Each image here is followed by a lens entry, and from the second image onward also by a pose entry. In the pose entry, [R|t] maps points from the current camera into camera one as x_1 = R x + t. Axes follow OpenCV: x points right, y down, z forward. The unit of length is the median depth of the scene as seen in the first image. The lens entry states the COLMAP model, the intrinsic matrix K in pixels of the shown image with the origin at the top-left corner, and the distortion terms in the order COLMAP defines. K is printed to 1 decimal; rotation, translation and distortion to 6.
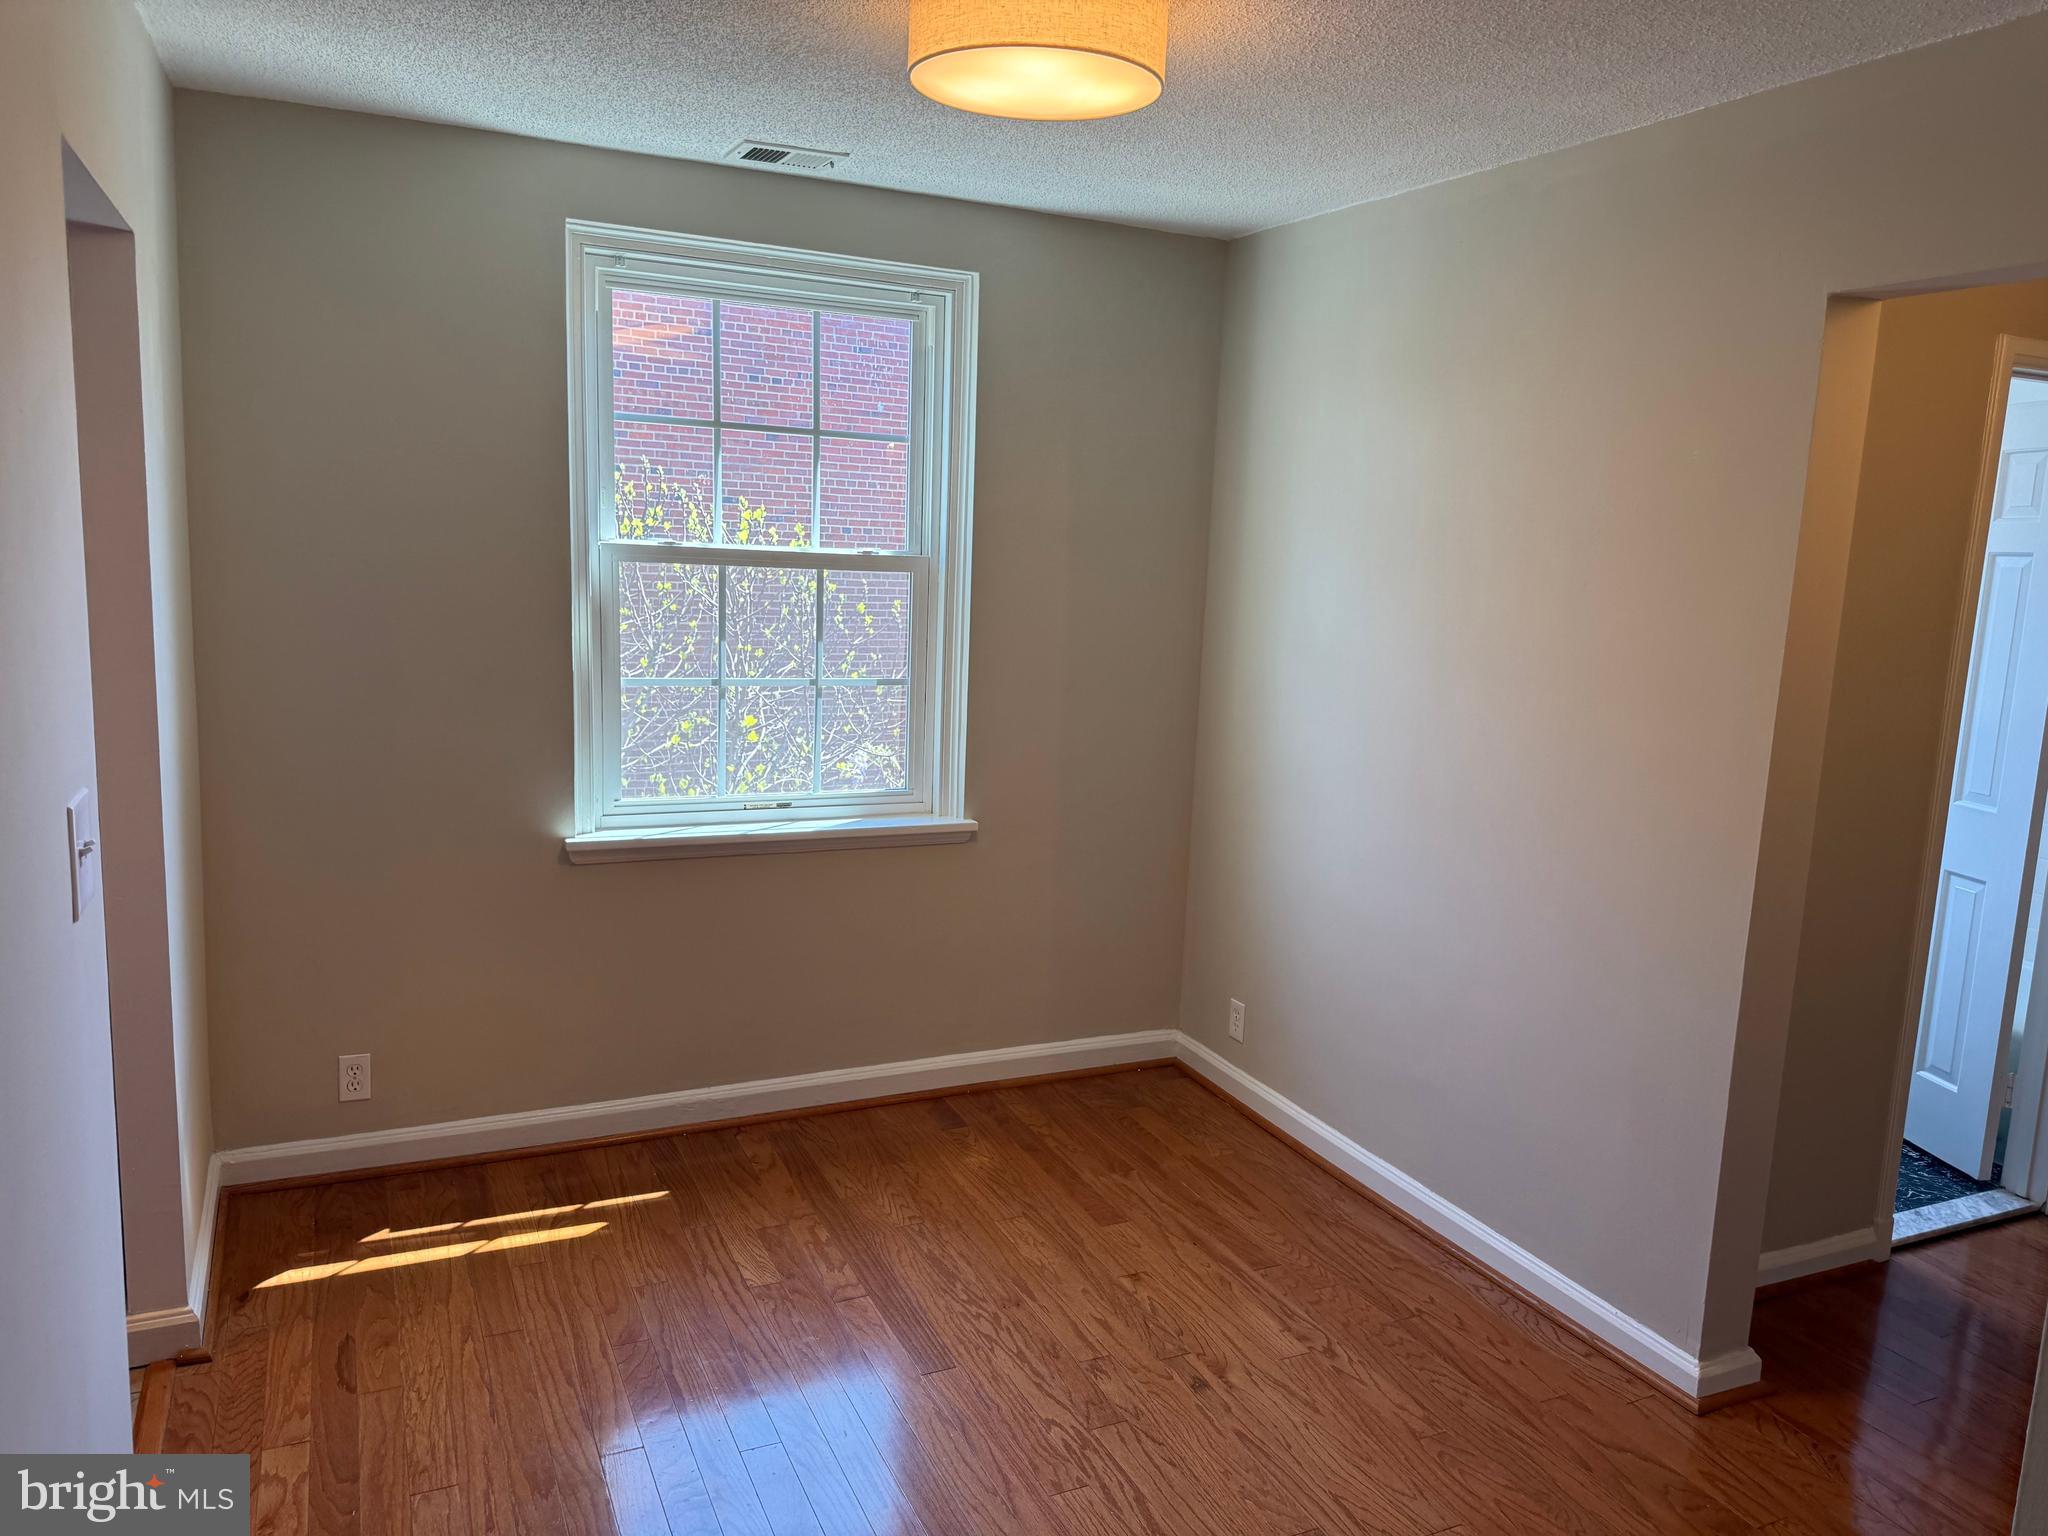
lens RADIAL K [[1455.4, 0, 1022.8], [0, 1455.4, 785.4], [0, 0, 1]] dist [0.059943, -0.072970]
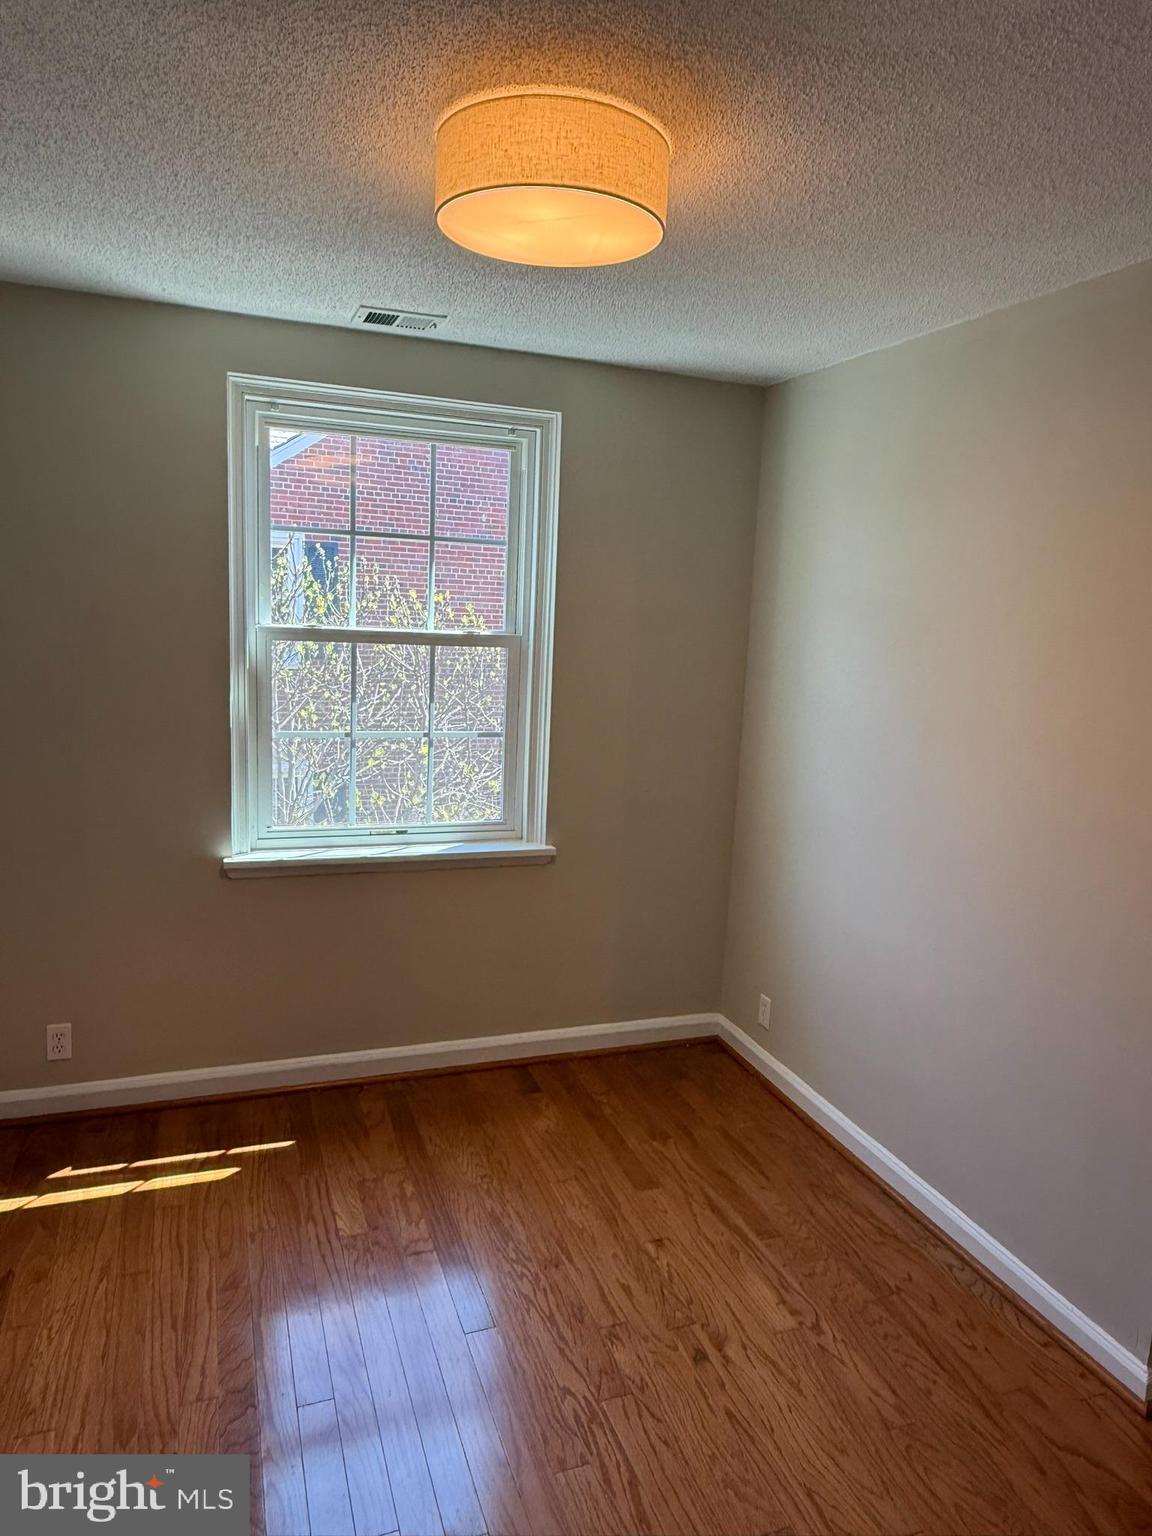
lens RADIAL K [[986.7, 0, 586.4], [0, 986.7, 770.7], [0, 0, 1]] dist [-0.016675, 0.021572]
pose [[0.996469, 0.018997, -0.081778, 0.072567], [-0.019440, 0.999800, -0.004624, -0.044222], [0.081674, 0.006197, 0.996640, 0.181067]]
